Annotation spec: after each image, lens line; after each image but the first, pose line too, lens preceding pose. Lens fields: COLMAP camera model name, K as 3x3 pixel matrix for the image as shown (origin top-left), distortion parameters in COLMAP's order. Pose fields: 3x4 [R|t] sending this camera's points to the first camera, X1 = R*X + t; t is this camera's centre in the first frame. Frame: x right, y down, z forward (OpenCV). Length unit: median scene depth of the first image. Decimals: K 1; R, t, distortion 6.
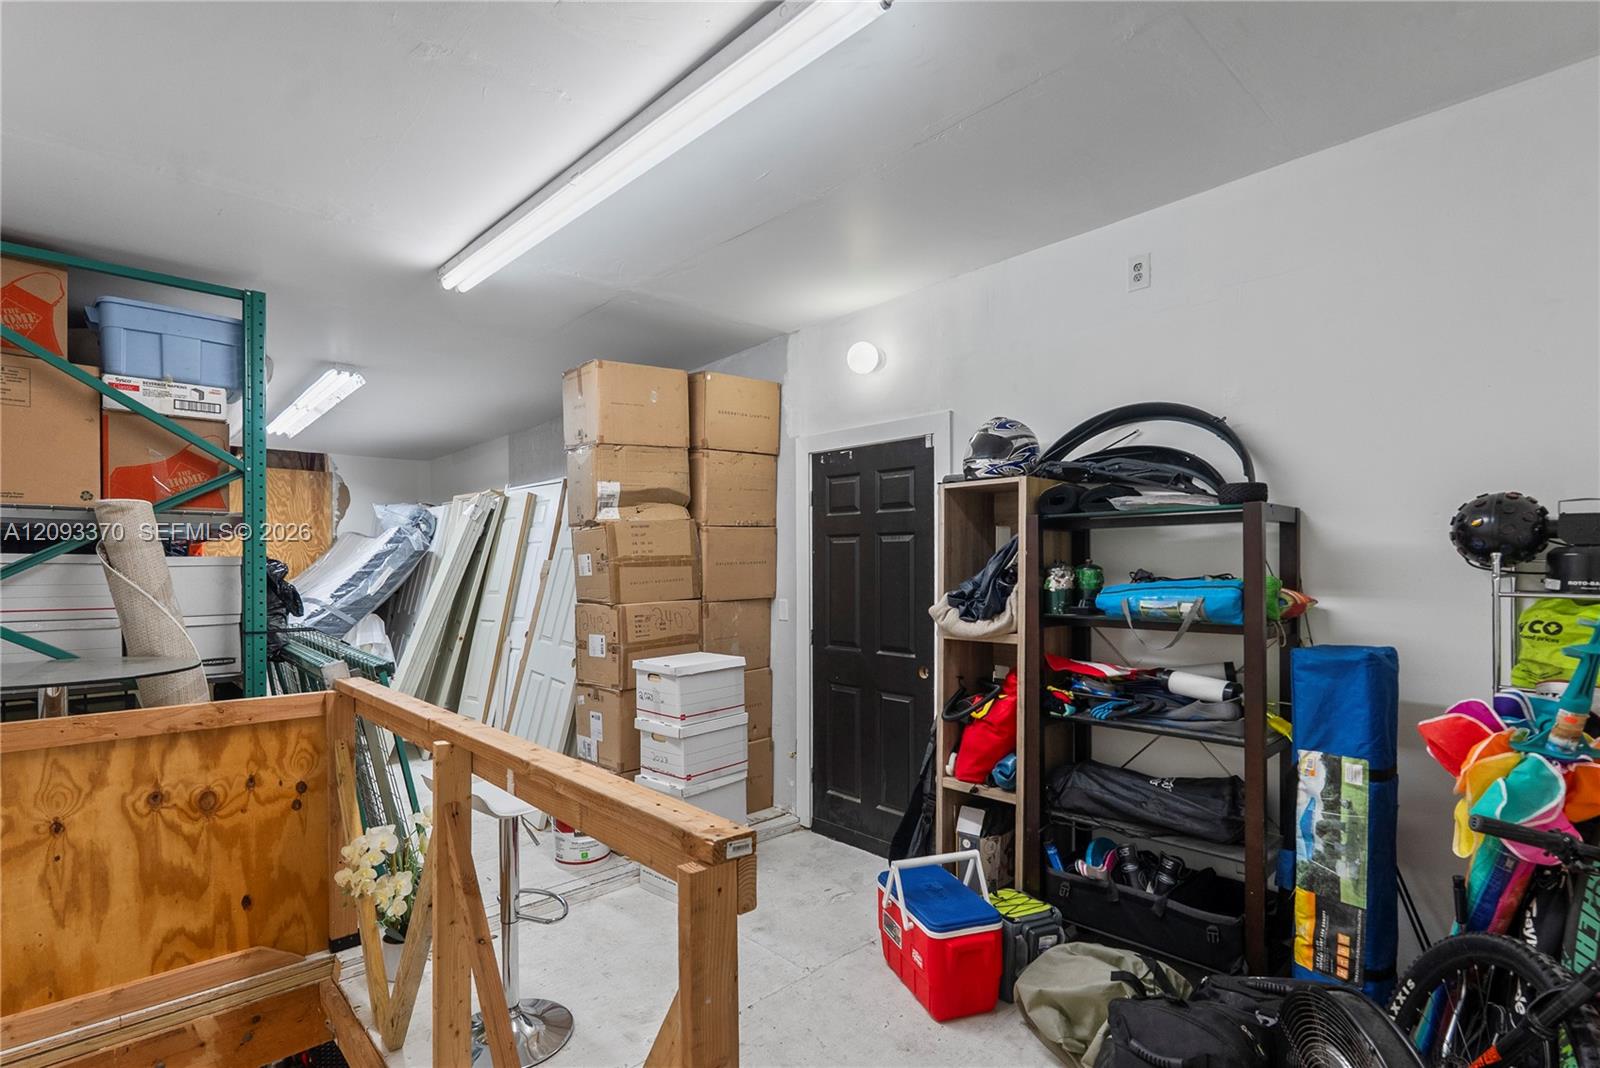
lens RADIAL K [[710.0, 0, 792.1], [0, 710.0, 545.5], [0, 0, 1]] dist [-0.004973, -0.000384]
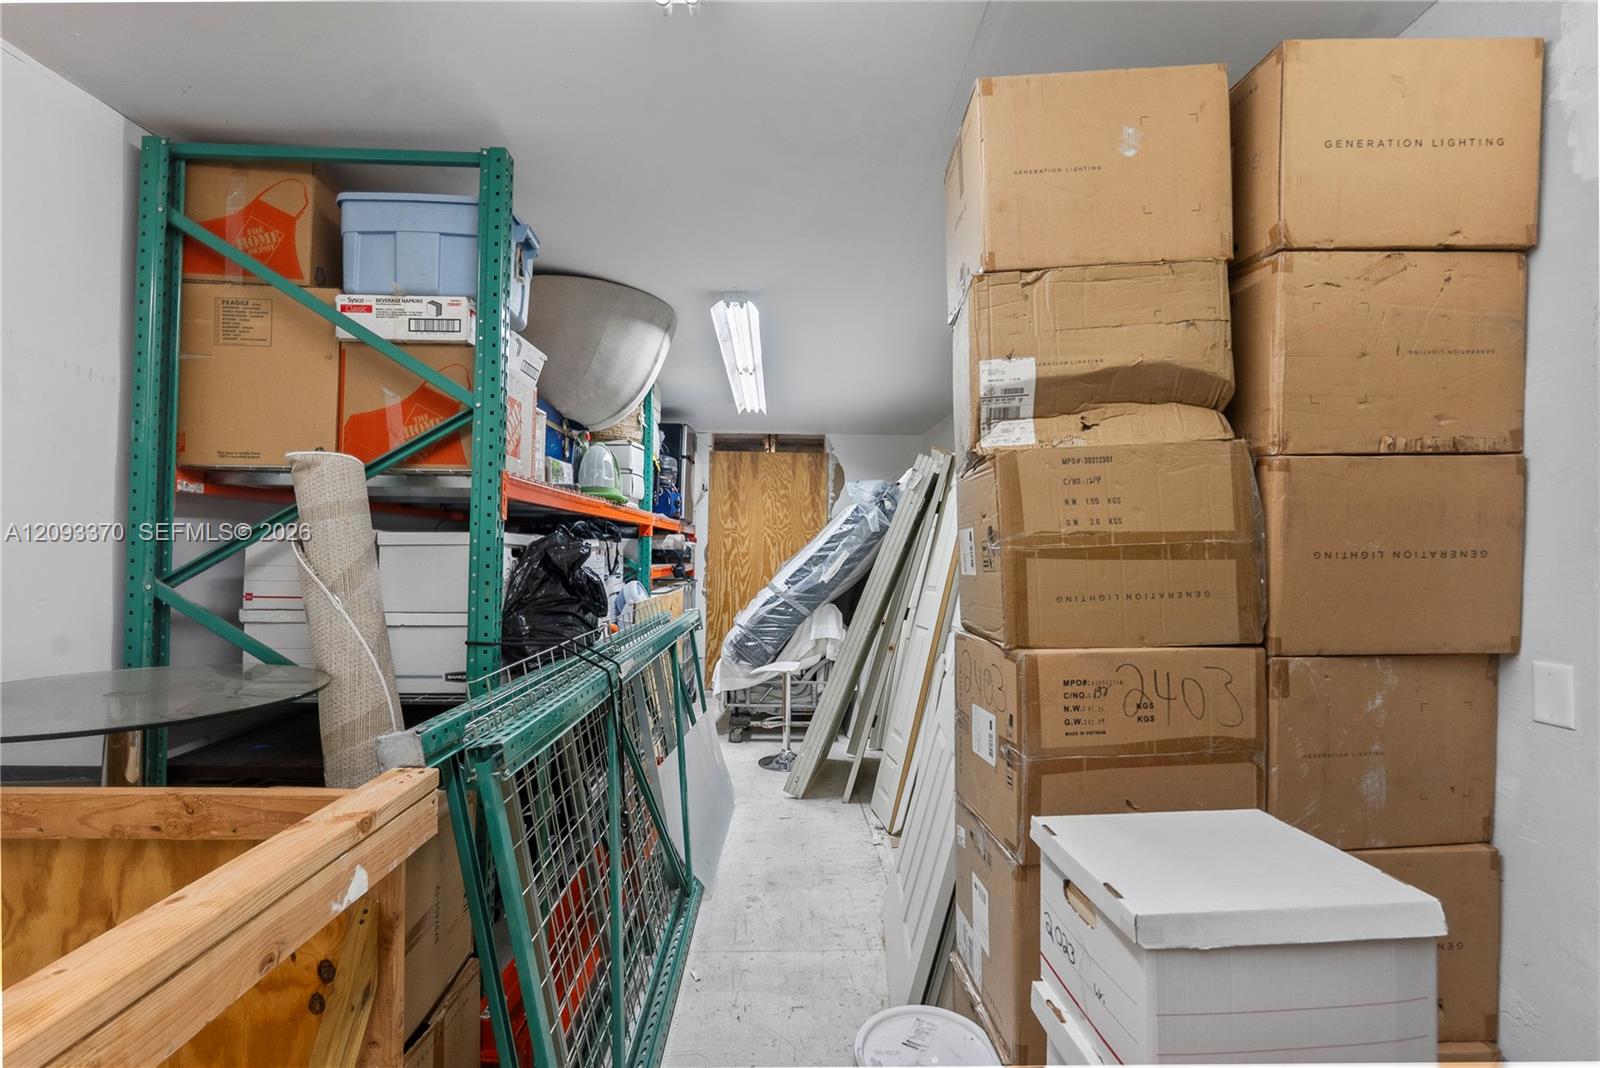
lens RADIAL K [[710.0, 0, 792.1], [0, 710.0, 545.5], [0, 0, 1]] dist [-0.004973, -0.000384]
pose [[0.740108, 0.009971, -0.672414, -0.064156], [0.003313, 0.999824, 0.018473, 0.014060], [0.672480, -0.015900, 0.739944, 0.580212]]
